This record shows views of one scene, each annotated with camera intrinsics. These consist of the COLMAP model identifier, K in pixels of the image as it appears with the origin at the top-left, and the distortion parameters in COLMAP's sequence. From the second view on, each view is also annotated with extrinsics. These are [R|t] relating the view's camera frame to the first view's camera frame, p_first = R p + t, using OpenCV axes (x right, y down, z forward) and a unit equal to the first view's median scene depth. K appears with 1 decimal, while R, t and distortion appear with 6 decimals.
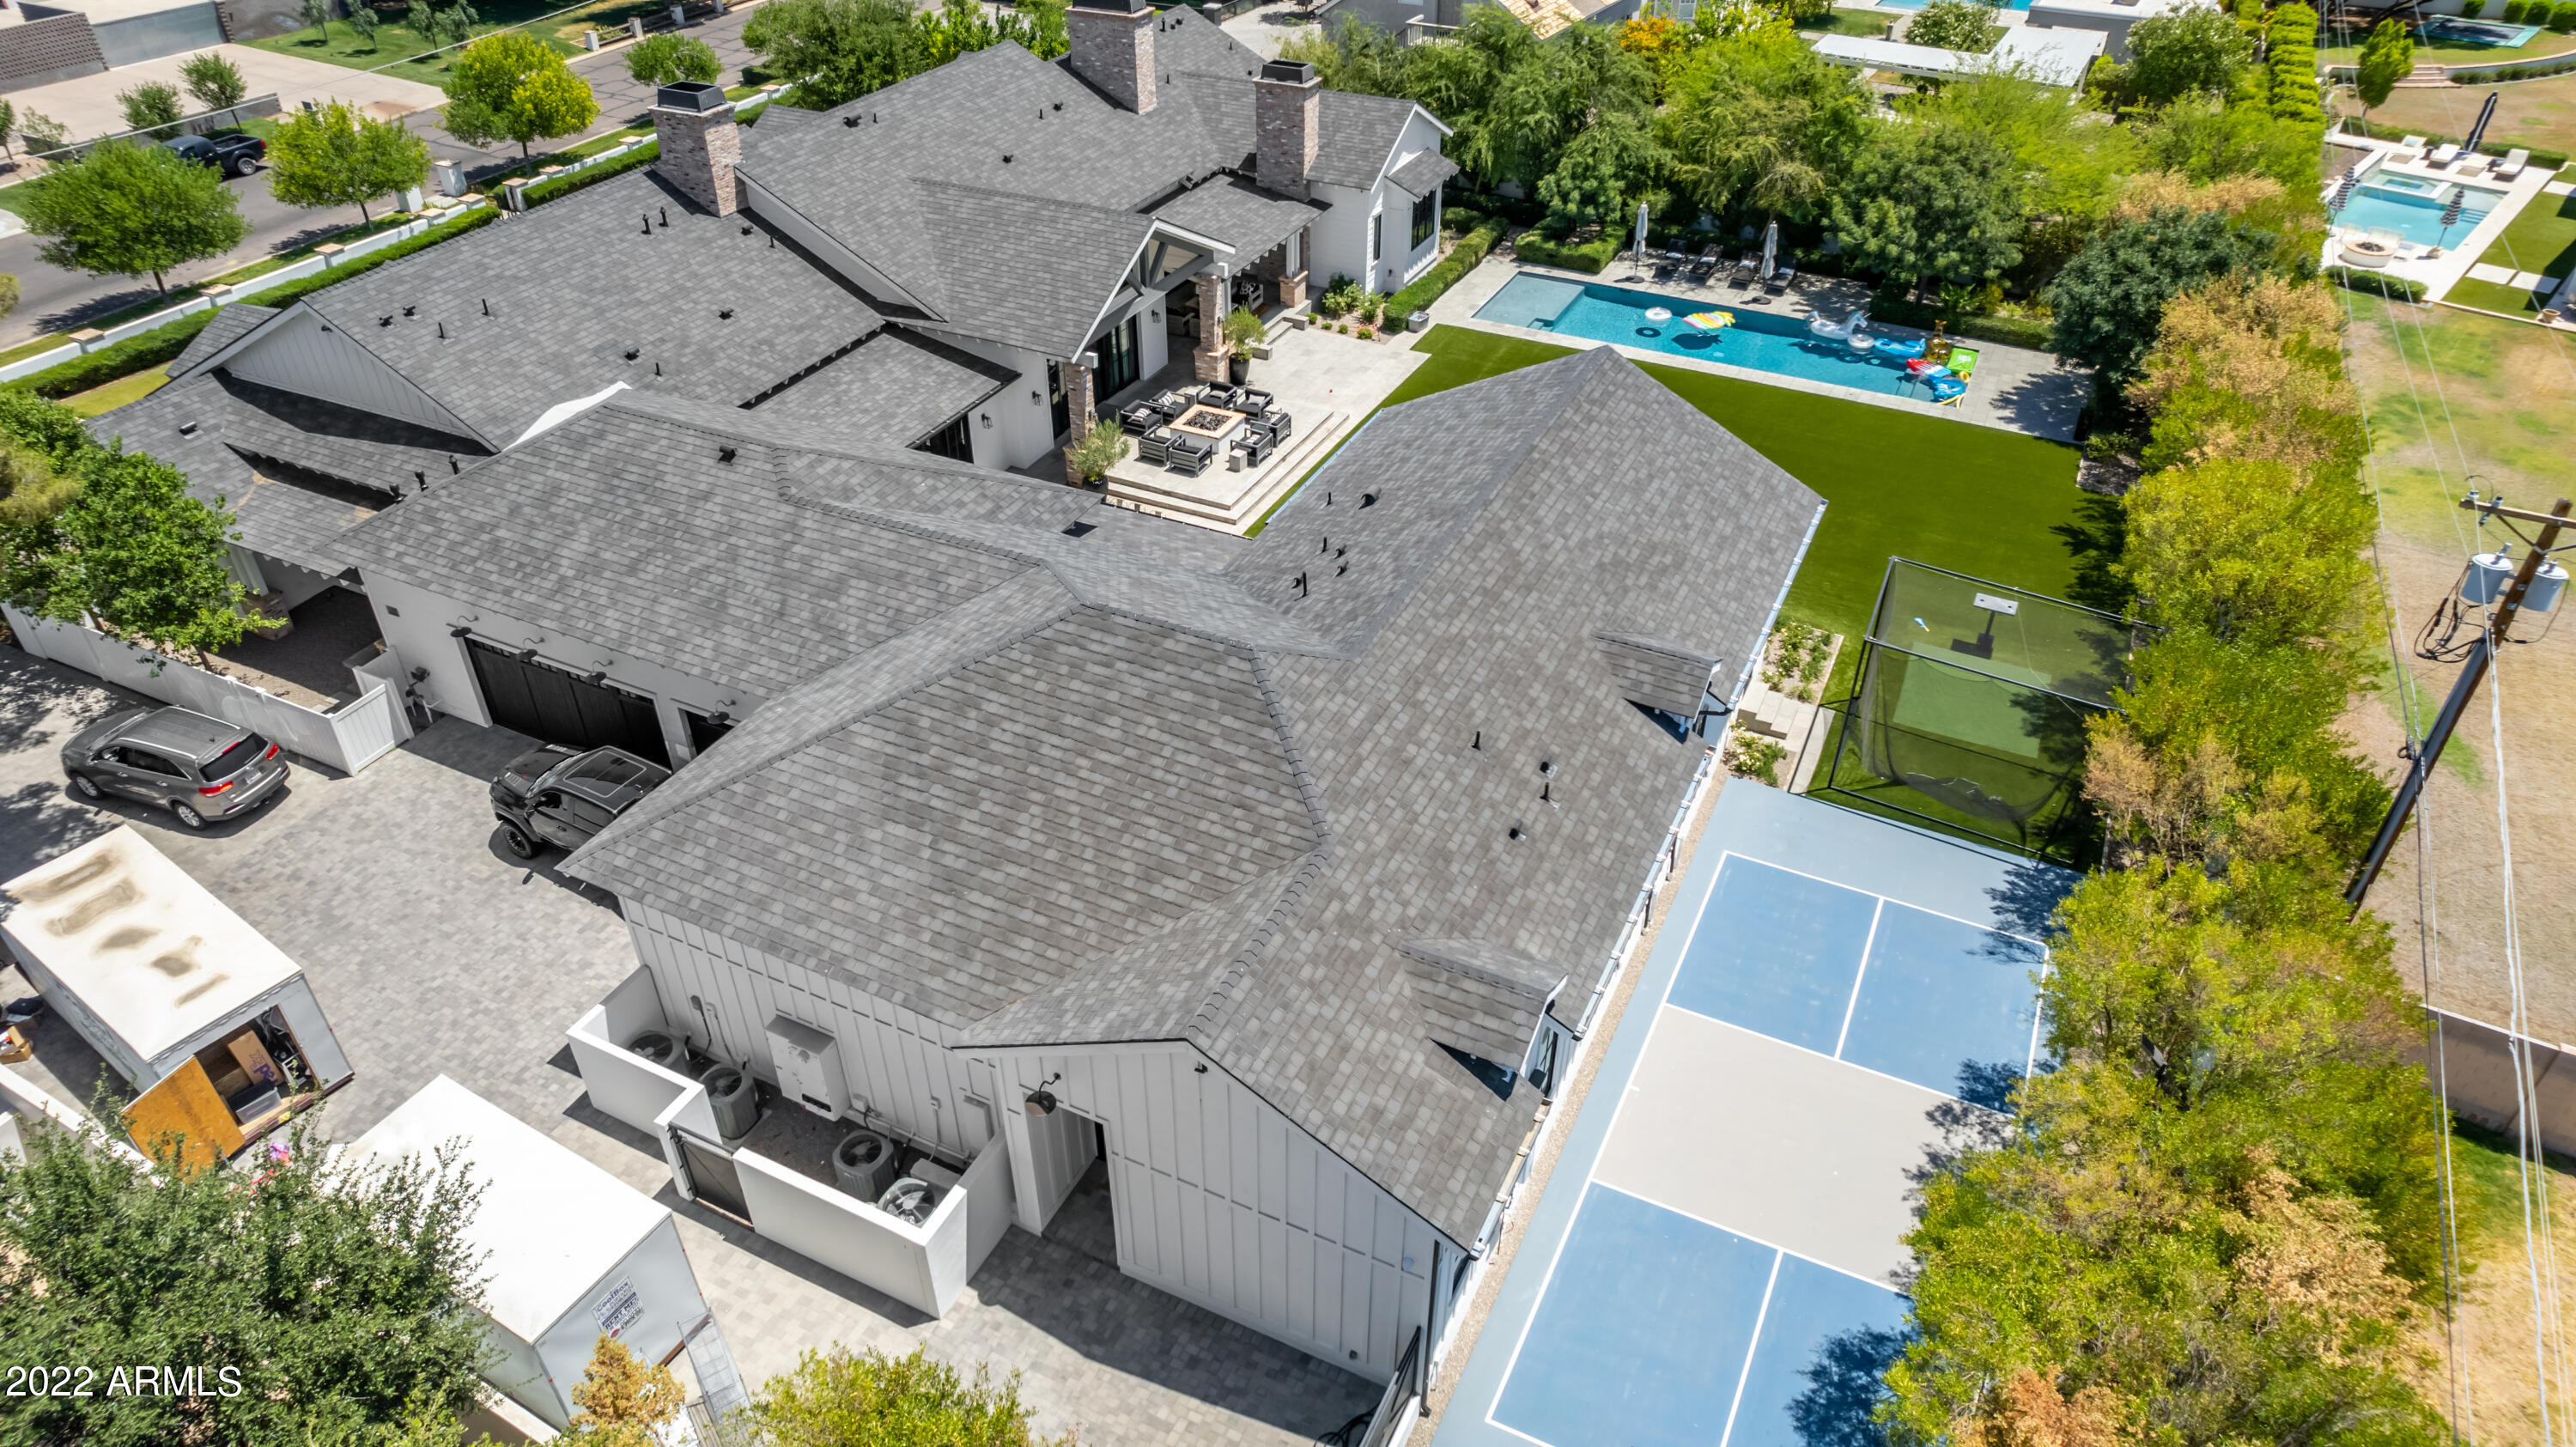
lens RADIAL K [[1643.2, 0, 1293.4], [0, 1643.2, 718.1], [0, 0, 1]] dist [-0.068402, 0.057459]
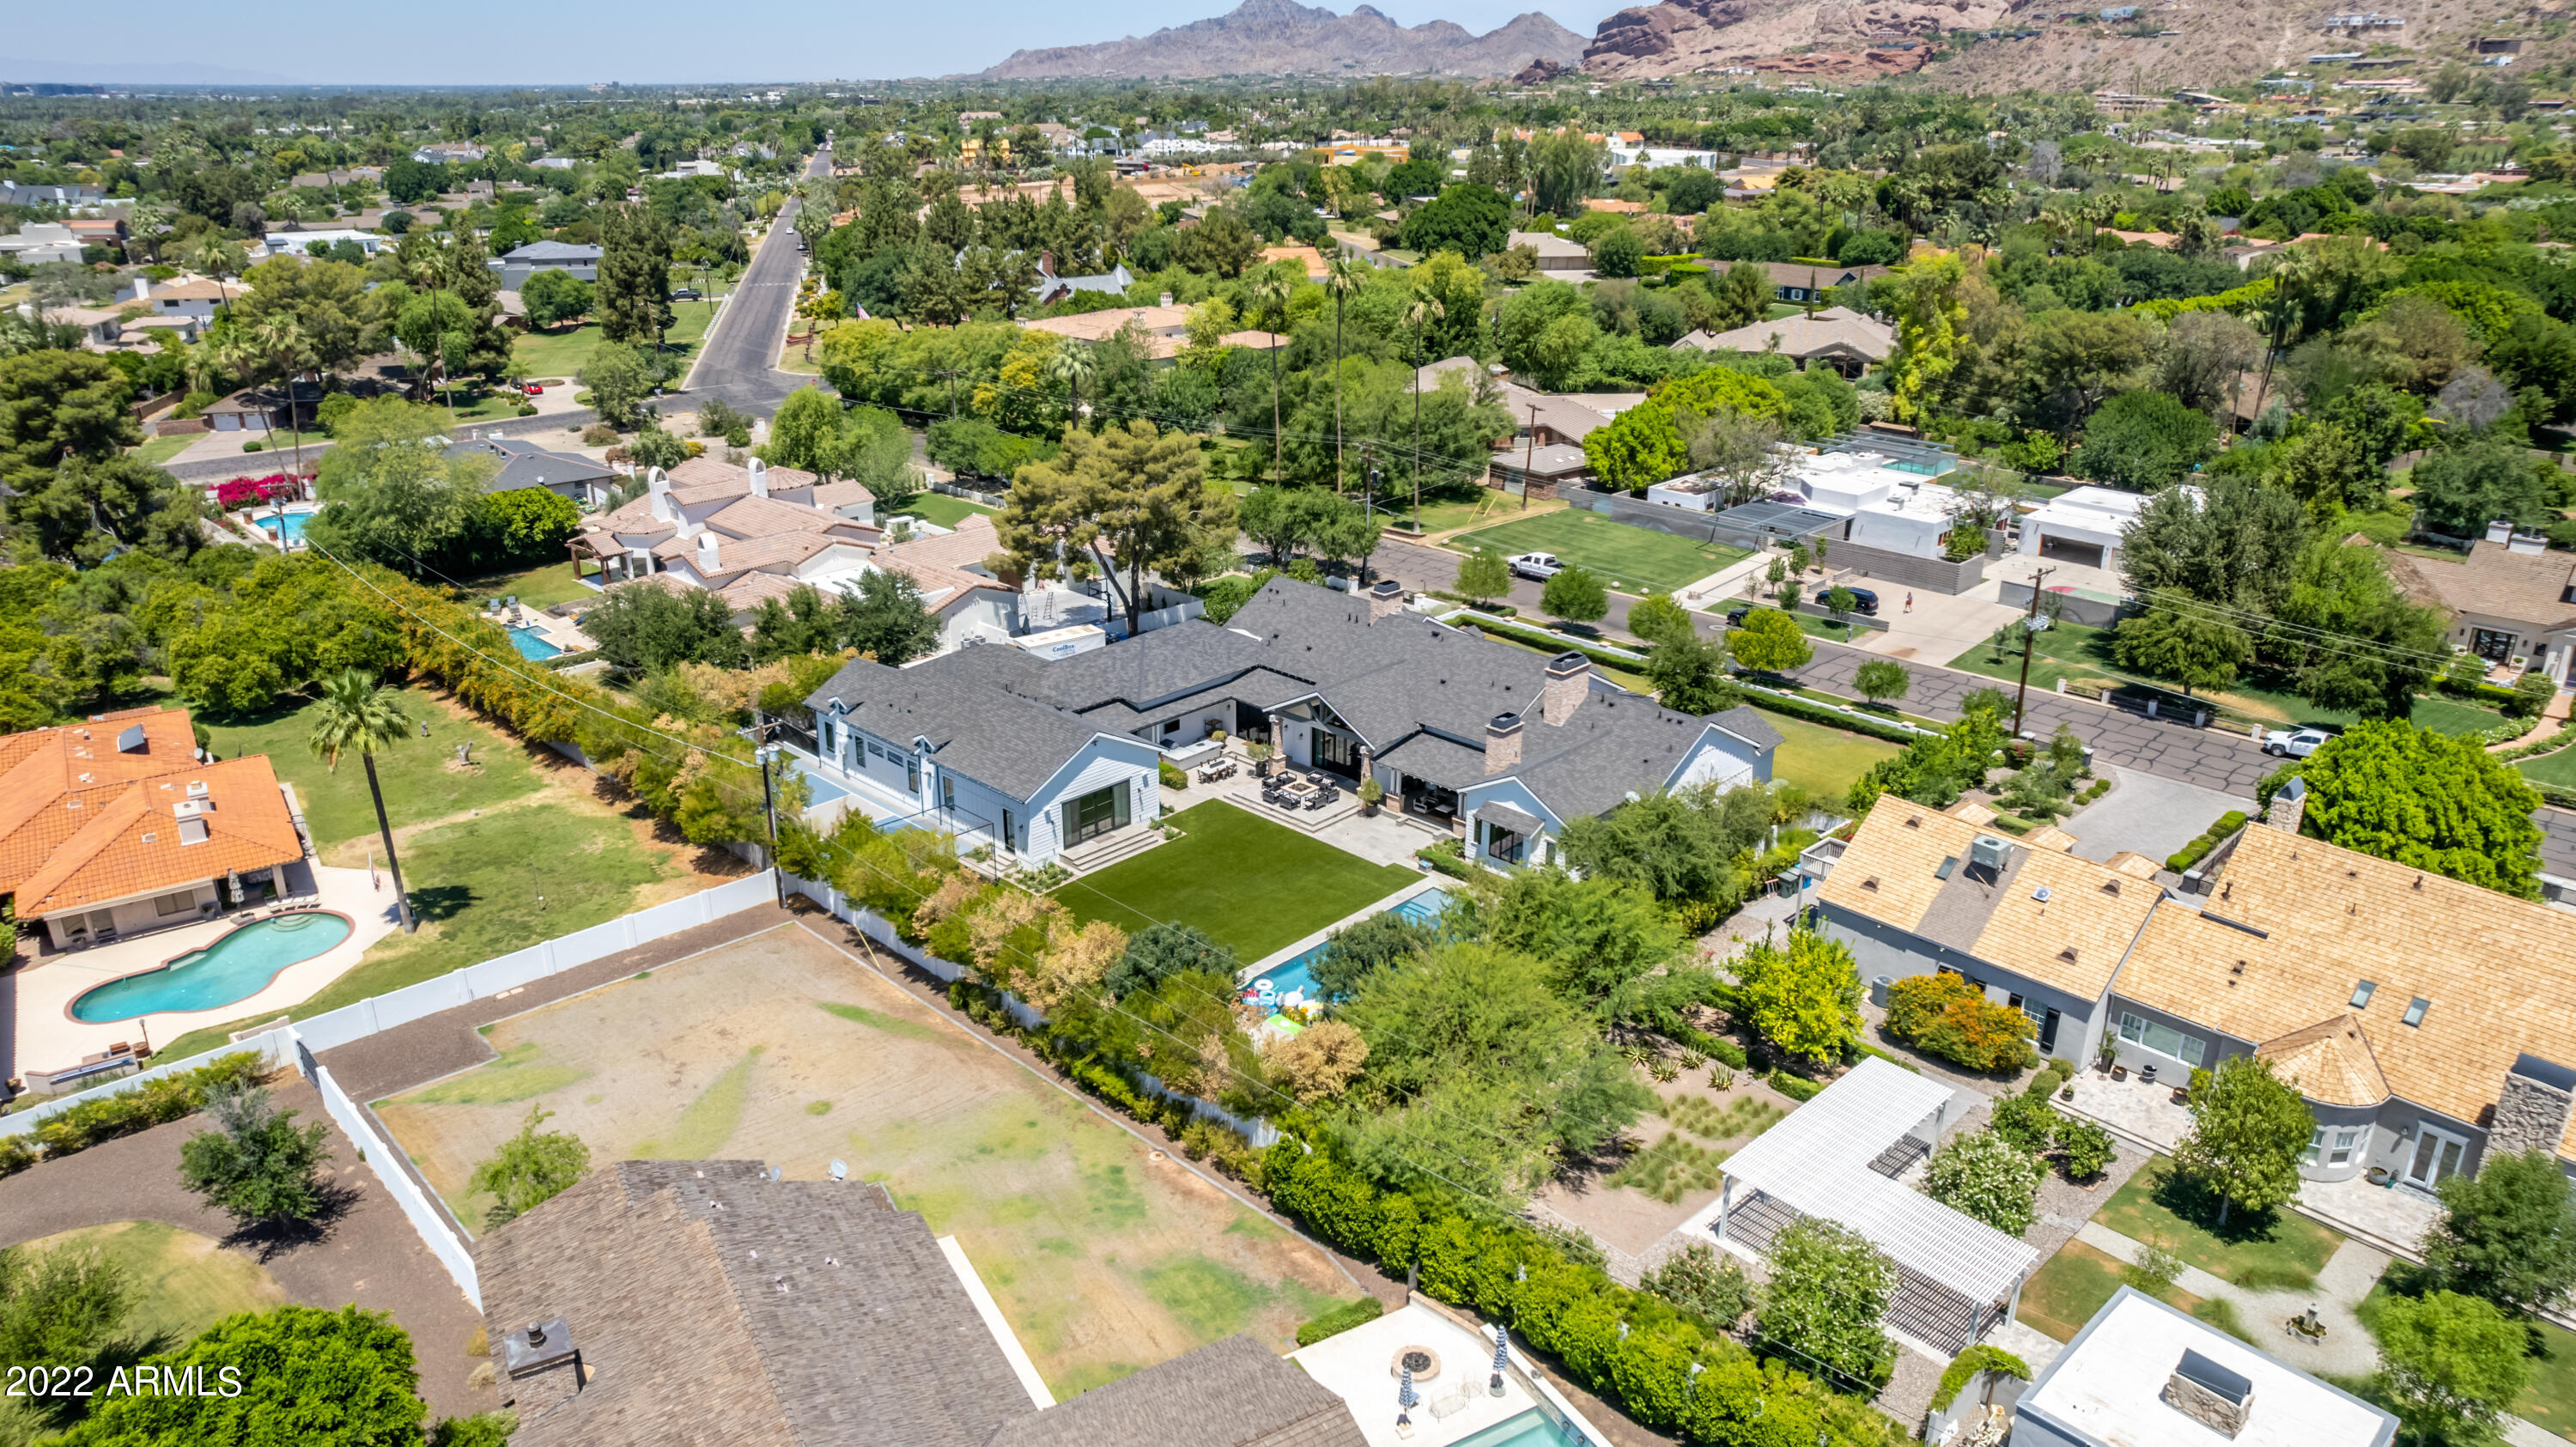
lens RADIAL K [[1695.3, 0, 1288.0], [0, 1695.3, 723.5], [0, 0, 1]] dist [-0.065264, 0.049449]
pose [[-0.305250, 0.338703, -0.890002, 1.596831], [-0.560903, 0.691328, 0.455471, -1.049049], [0.769552, 0.638237, -0.021048, 0.852645]]
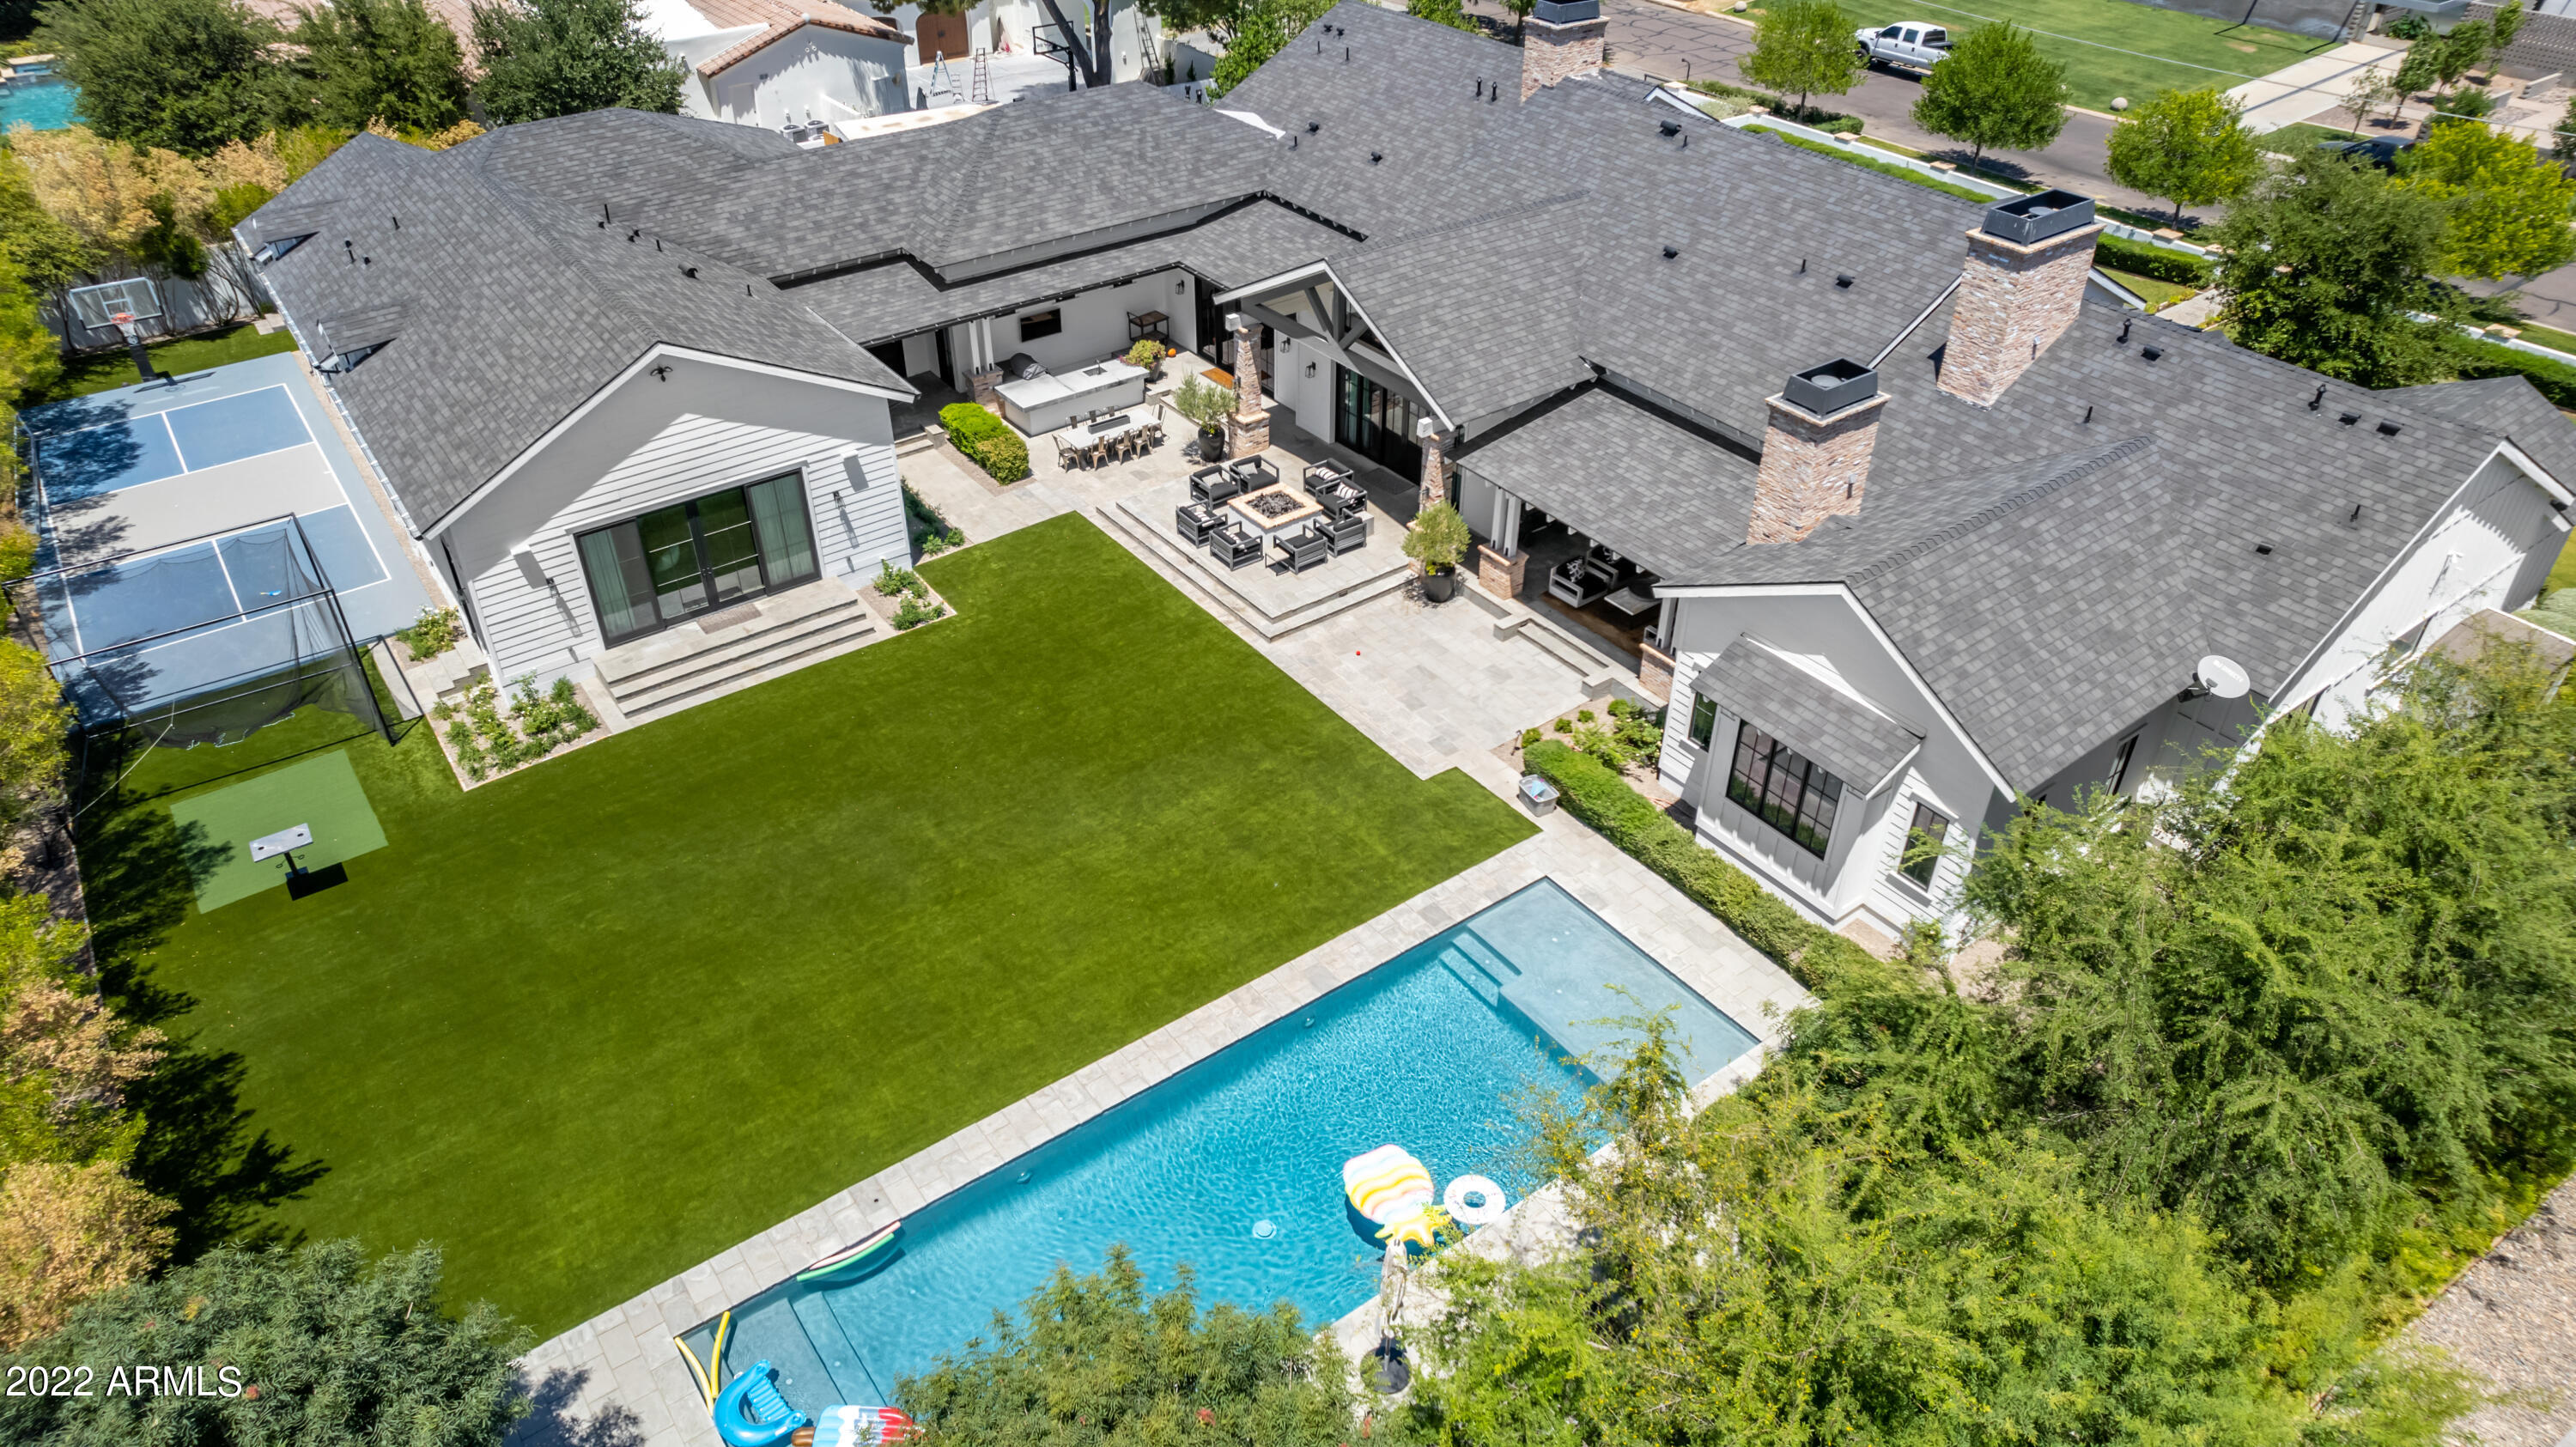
lens RADIAL K [[1643.2, 0, 1293.4], [0, 1643.2, 718.1], [0, 0, 1]] dist [-0.068402, 0.057459]
pose [[-0.465431, 0.515516, -0.719456, 0.518731], [-0.517161, 0.501269, 0.693739, -0.615485], [0.718274, 0.694963, 0.033299, 0.915625]]
